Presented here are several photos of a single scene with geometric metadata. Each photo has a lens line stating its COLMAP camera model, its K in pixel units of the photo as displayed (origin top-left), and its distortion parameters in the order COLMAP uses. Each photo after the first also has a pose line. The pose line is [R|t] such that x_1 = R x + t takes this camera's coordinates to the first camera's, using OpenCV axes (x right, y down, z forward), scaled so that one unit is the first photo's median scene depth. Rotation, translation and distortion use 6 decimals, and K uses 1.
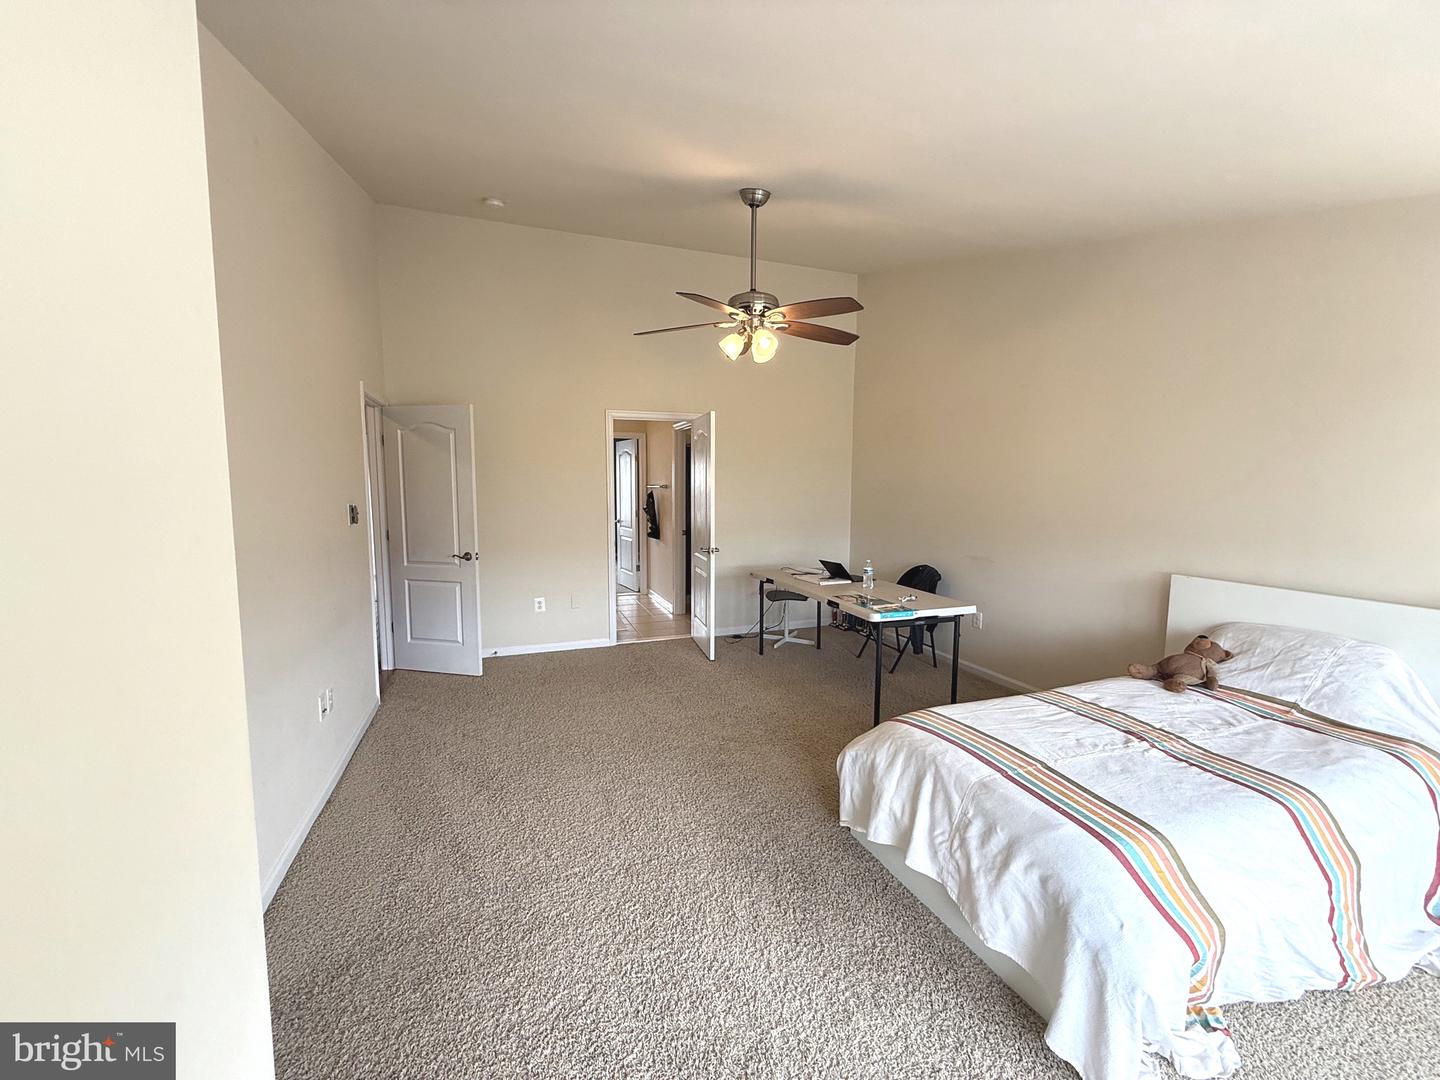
lens RADIAL K [[573.6, 0, 719.8], [0, 573.6, 537.1], [0, 0, 1]] dist [0.000255, -0.000206]
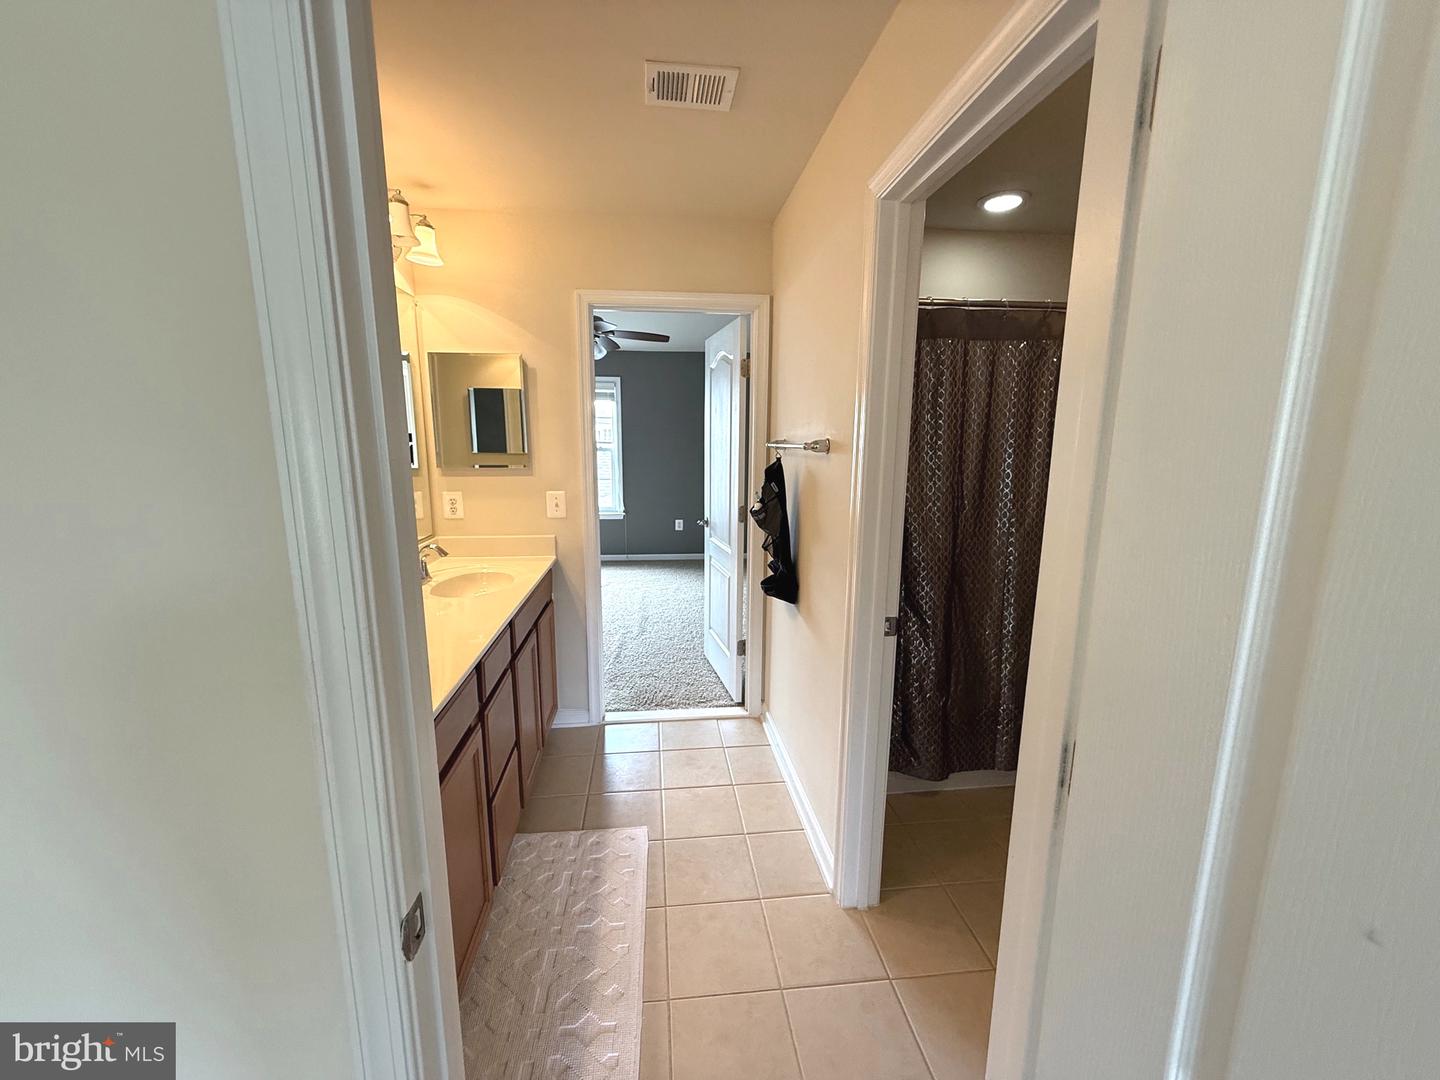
lens RADIAL K [[573.6, 0, 718.9], [0, 573.6, 542.3], [0, 0, 1]] dist [0.000255, -0.000206]
pose [[0.972270, 0.042276, -0.230010, -0.073306], [-0.024149, 0.996416, 0.081063, -0.058215], [0.232613, -0.073261, 0.969806, 0.659565]]
